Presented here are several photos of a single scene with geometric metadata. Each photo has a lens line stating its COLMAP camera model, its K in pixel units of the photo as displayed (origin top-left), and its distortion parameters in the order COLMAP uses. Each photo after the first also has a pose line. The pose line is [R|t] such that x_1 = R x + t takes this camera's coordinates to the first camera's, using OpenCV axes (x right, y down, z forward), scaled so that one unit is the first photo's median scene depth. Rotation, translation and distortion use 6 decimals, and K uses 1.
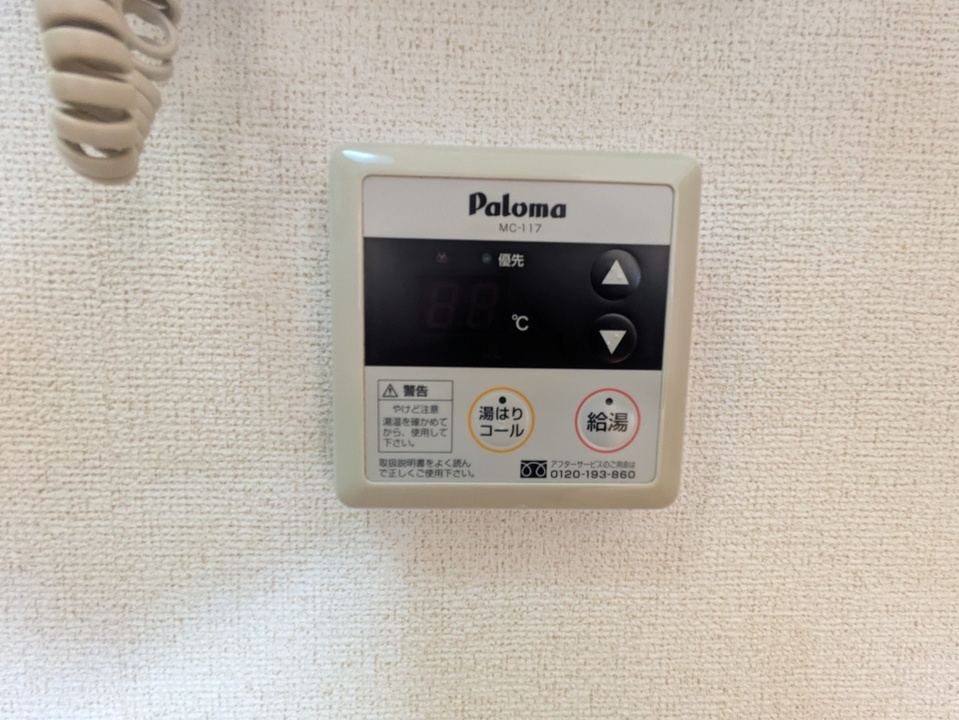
lens RADIAL K [[377.9, 0, 478.5], [0, 377.9, 360.5], [0, 0, 1]] dist [0.004276, 0.000601]
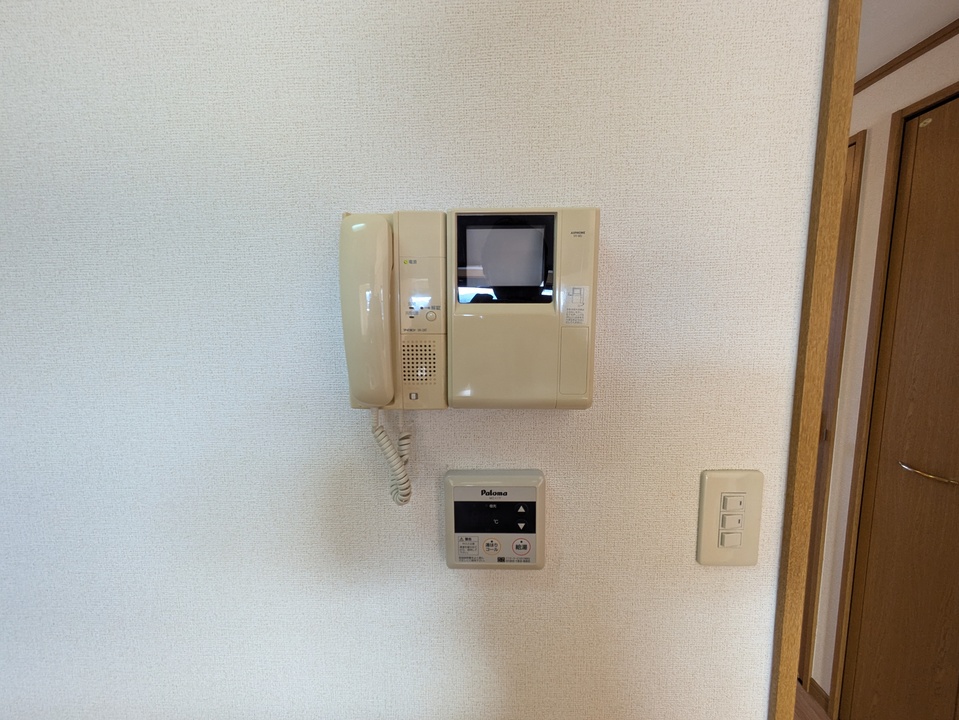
lens RADIAL K [[377.9, 0, 479.0], [0, 377.9, 358.3], [0, 0, 1]] dist [0.004276, 0.000601]
pose [[0.996880, -0.022707, -0.075593, 0.256531], [0.024708, 0.999366, 0.025632, -1.767004], [0.074963, -0.027420, 0.996809, -2.618352]]
